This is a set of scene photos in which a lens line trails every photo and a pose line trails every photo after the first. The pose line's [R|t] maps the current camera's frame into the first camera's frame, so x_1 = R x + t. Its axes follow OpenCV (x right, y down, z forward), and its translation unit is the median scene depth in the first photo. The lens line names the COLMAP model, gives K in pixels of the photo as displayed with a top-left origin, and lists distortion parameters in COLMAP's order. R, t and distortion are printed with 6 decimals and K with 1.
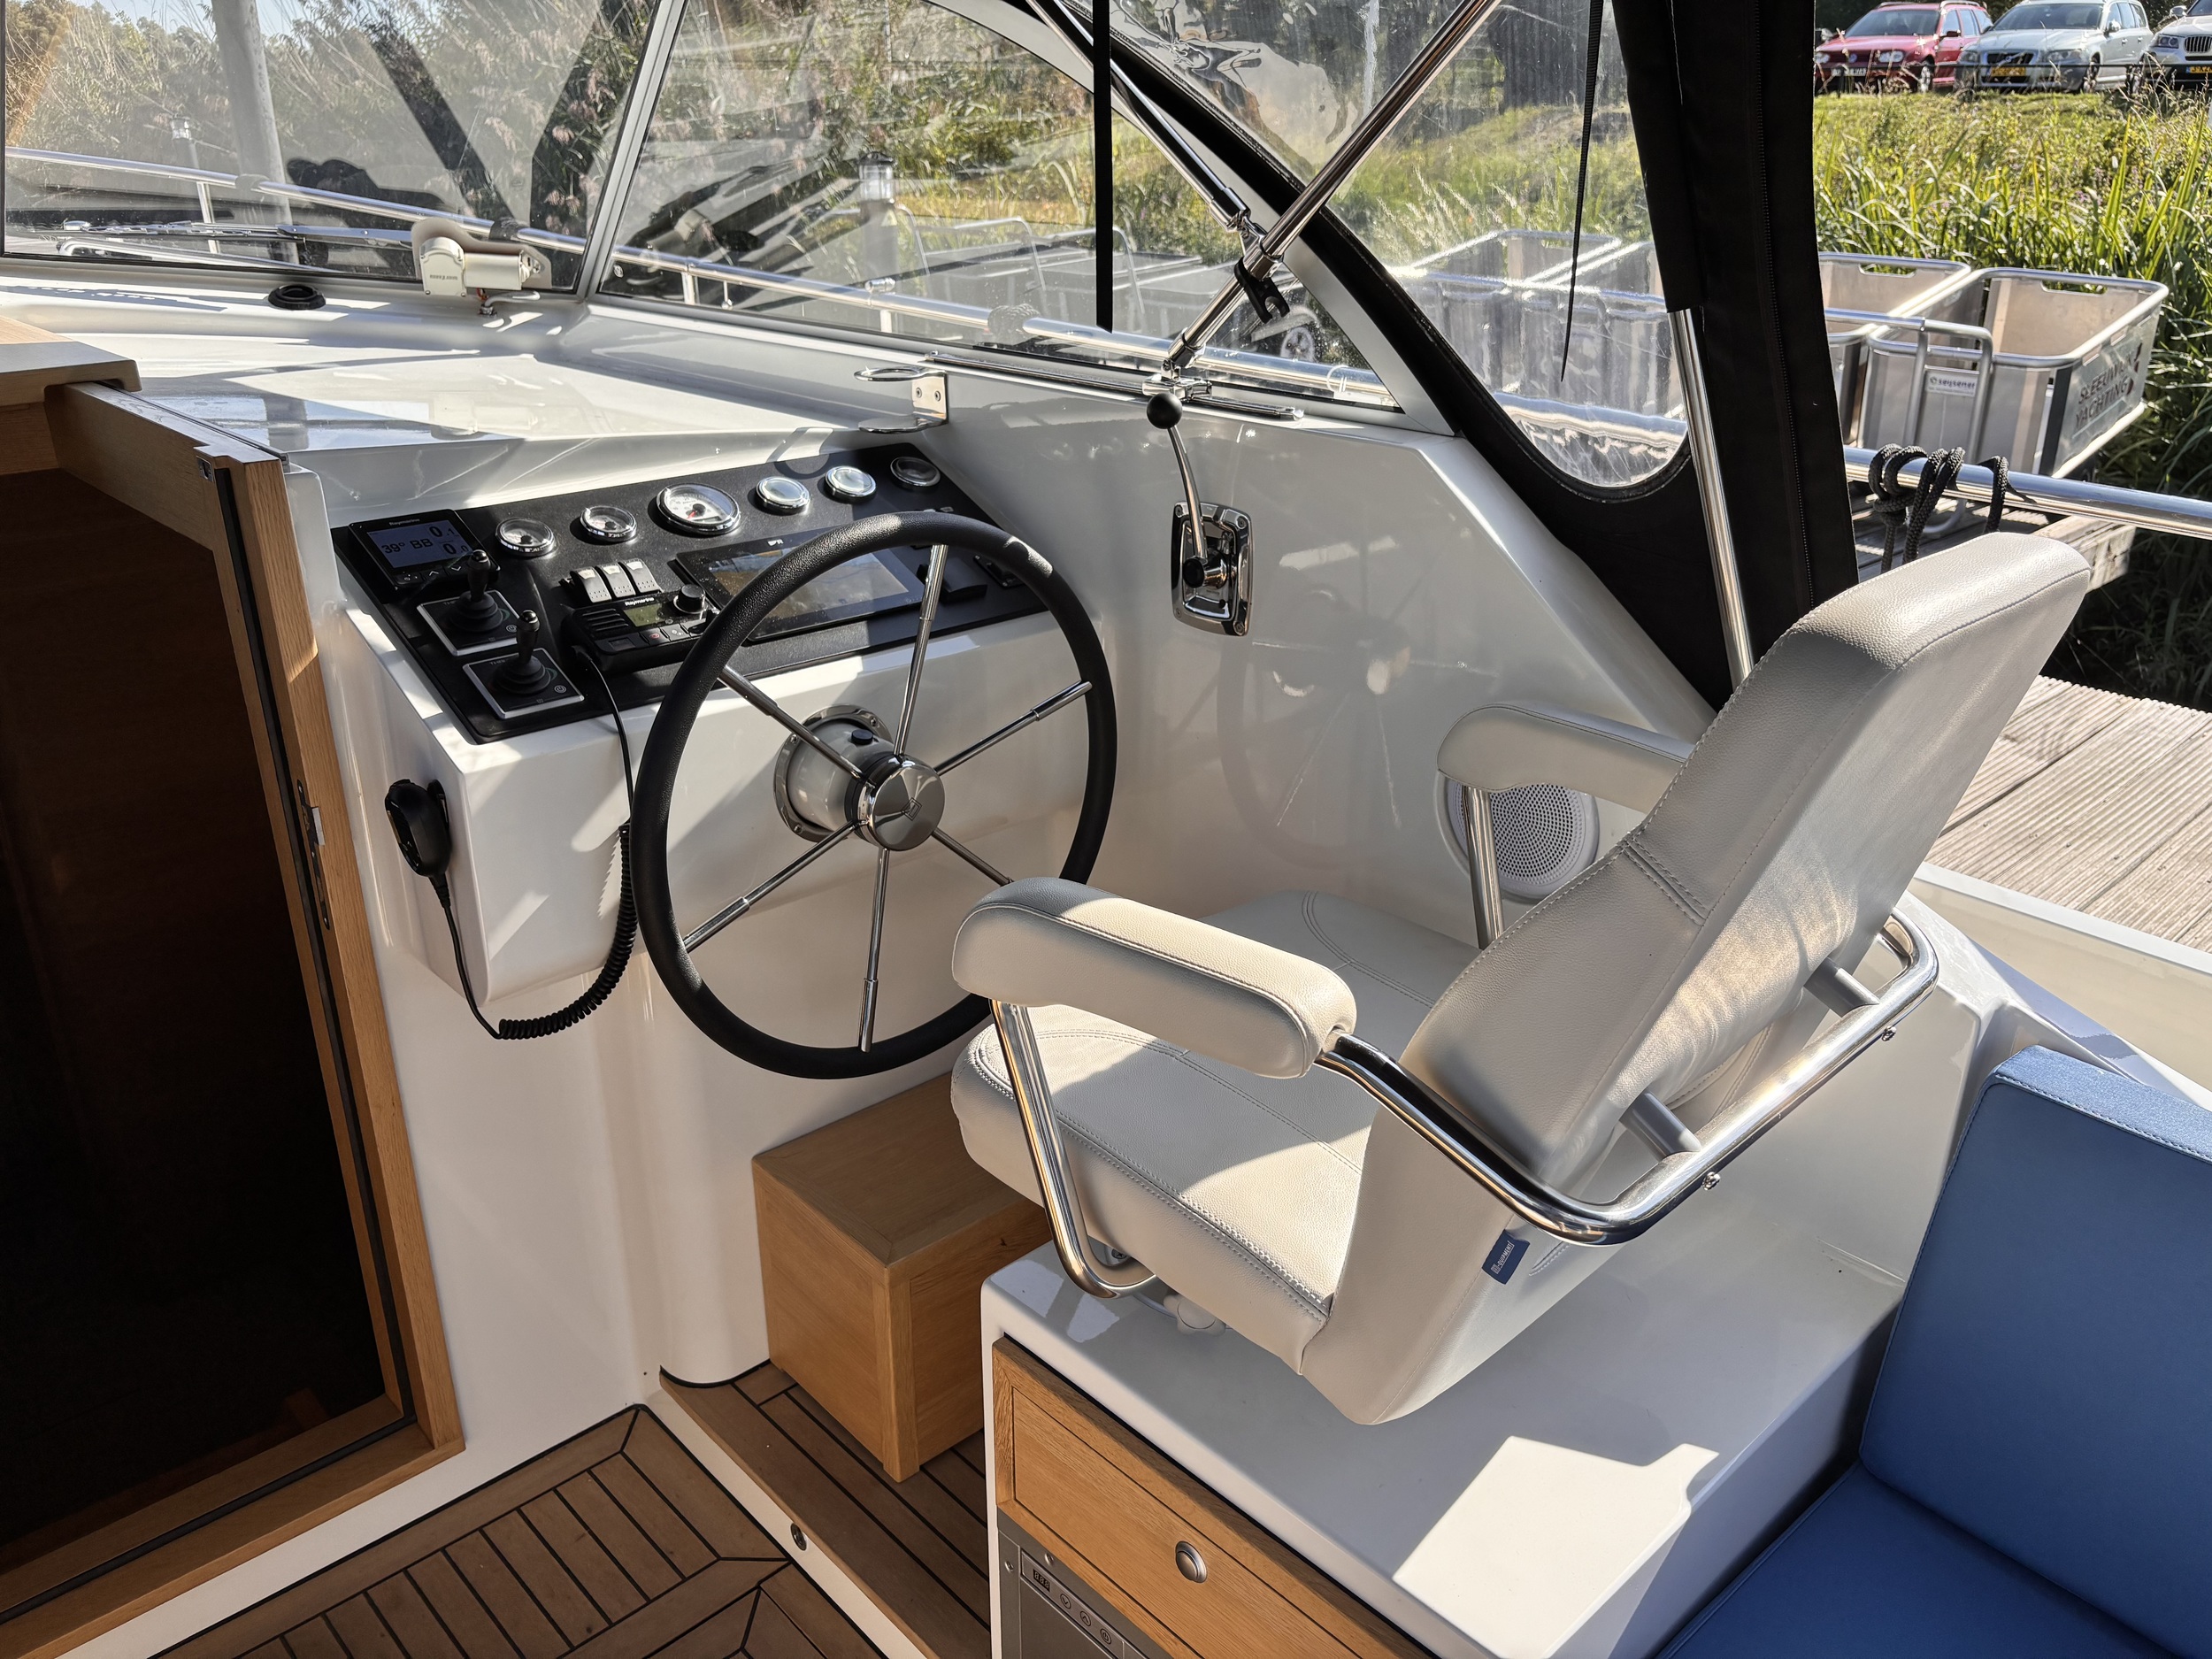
lens RADIAL K [[1716.2, 0, 1106.0], [0, 1716.2, 829.5], [0, 0, 1]] dist [0.036084, -0.003776]
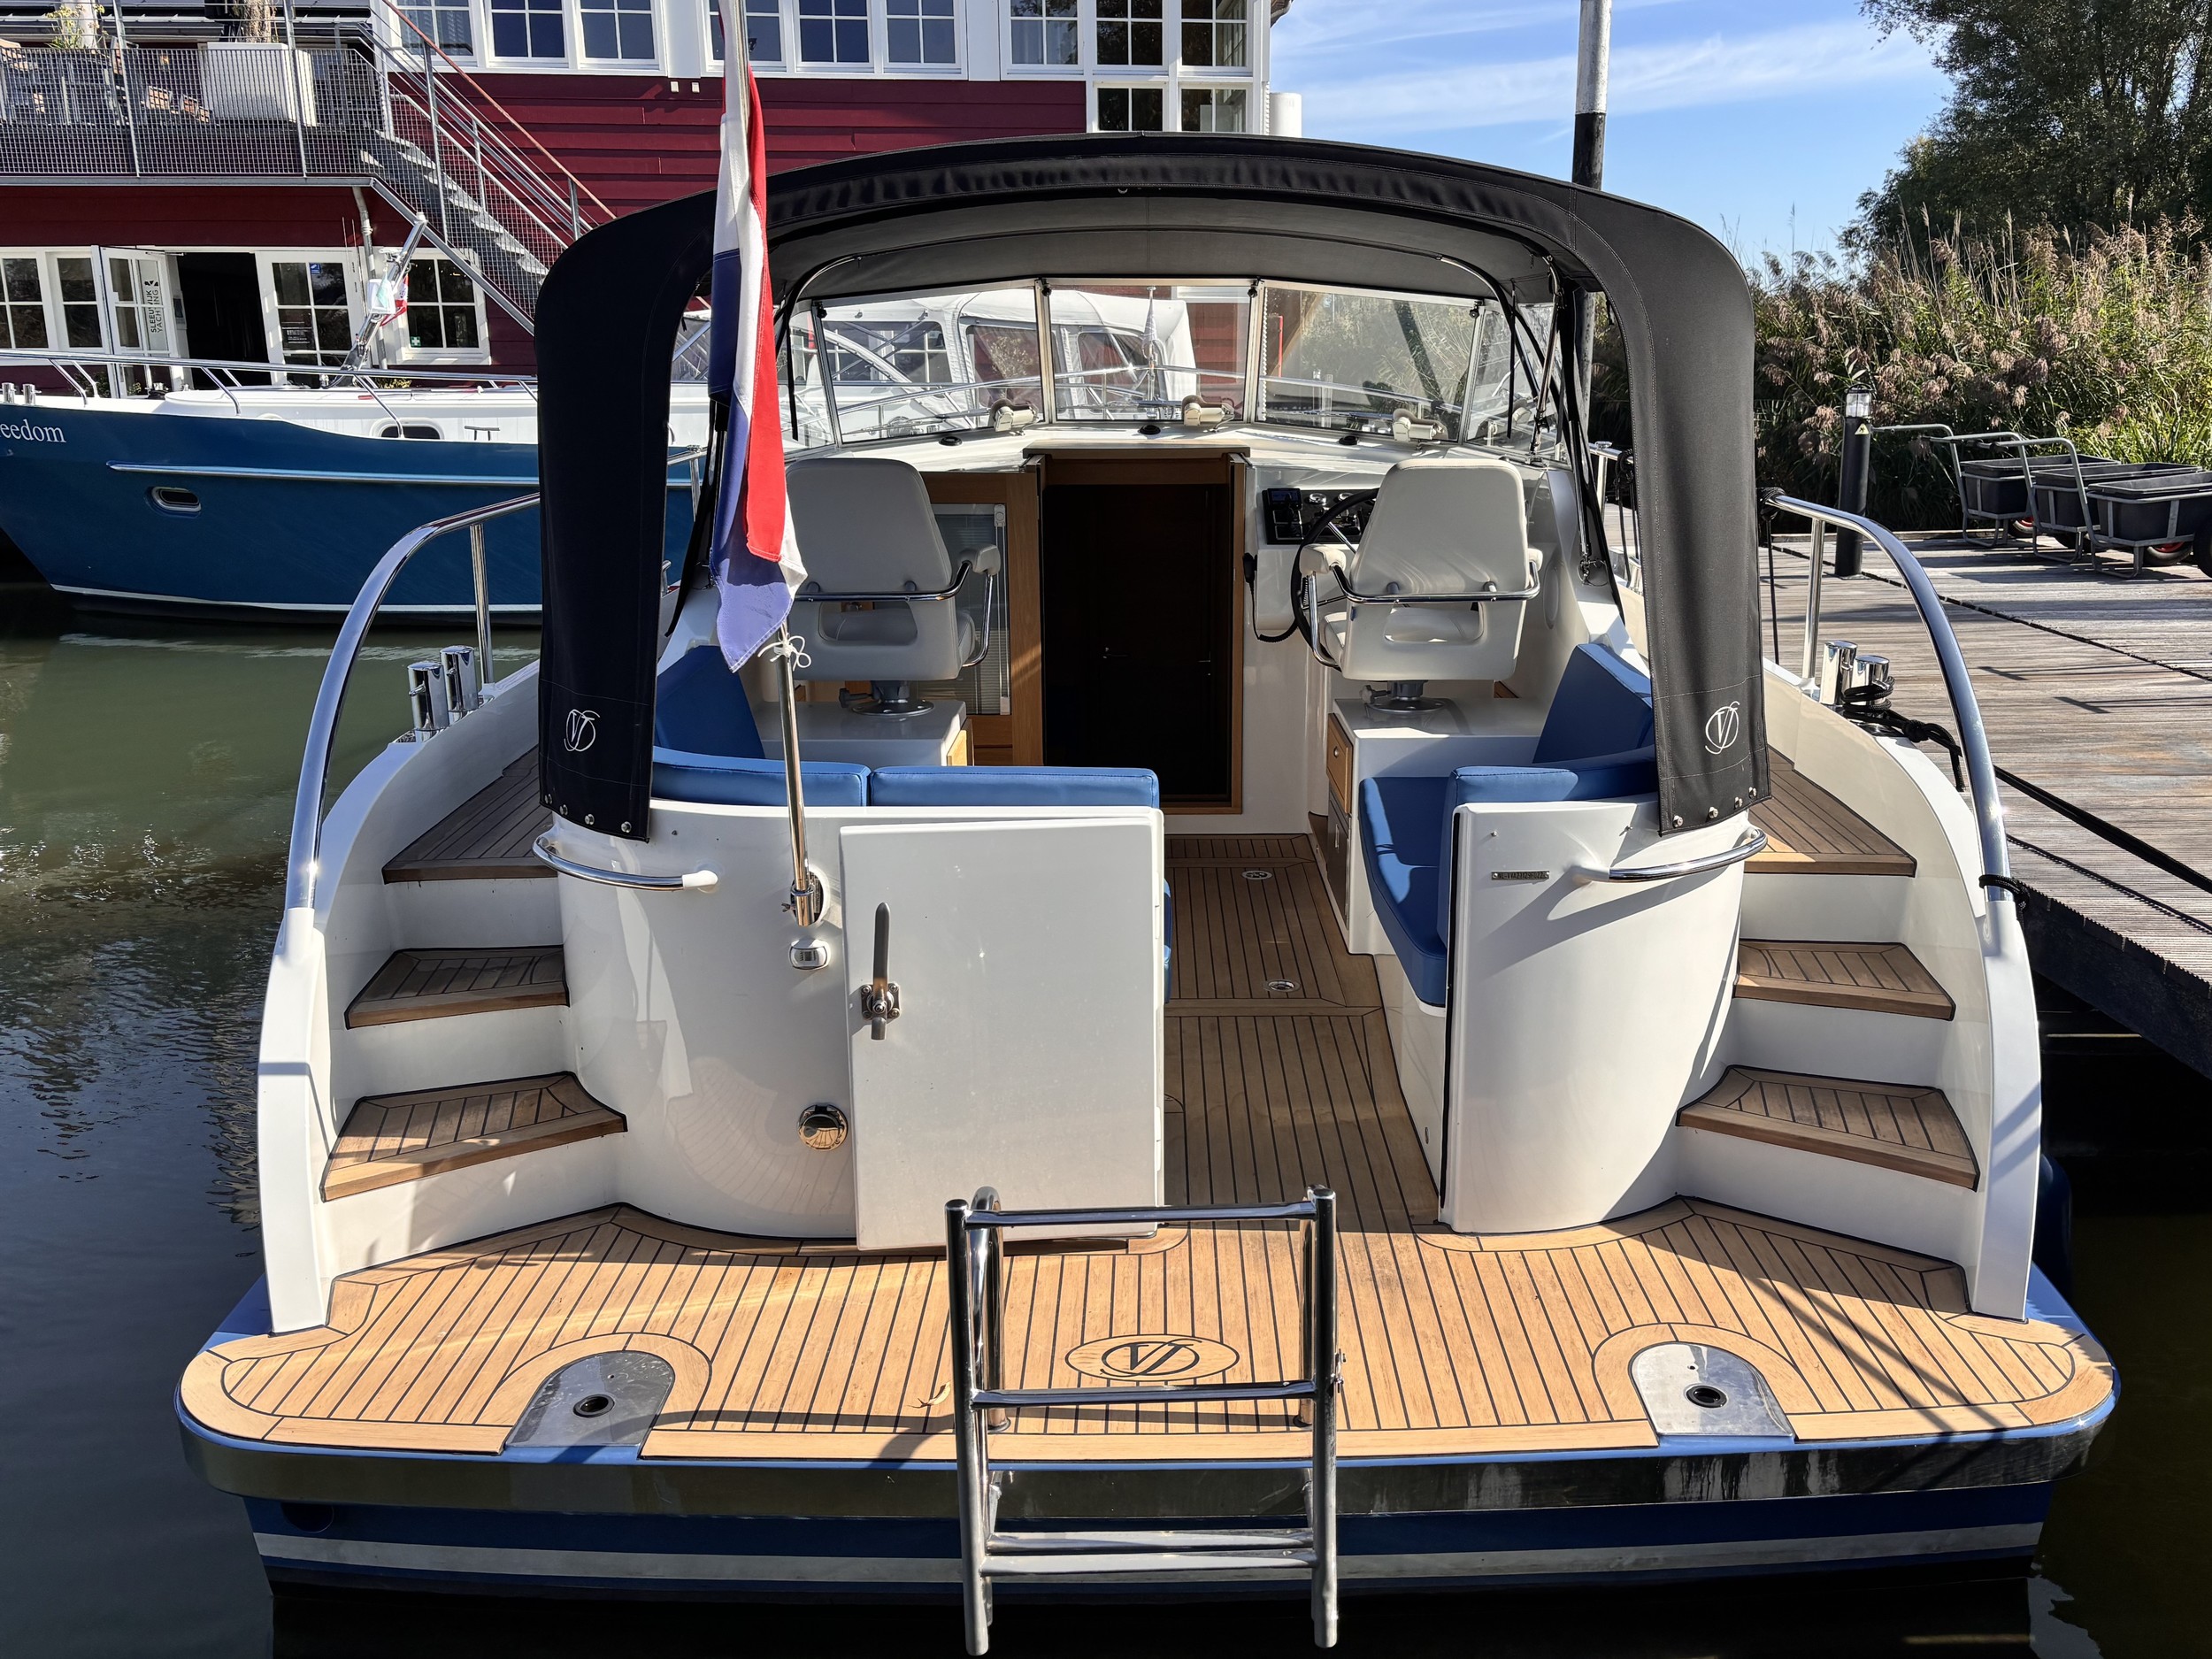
lens RADIAL K [[1716.2, 0, 1106.0], [0, 1716.2, 829.5], [0, 0, 1]] dist [0.036084, -0.003776]
pose [[0.762784, 0.176347, -0.622143, 1.515238], [-0.241254, 0.970239, -0.020777, 0.600204], [0.599964, 0.165943, 0.782628, -1.680746]]
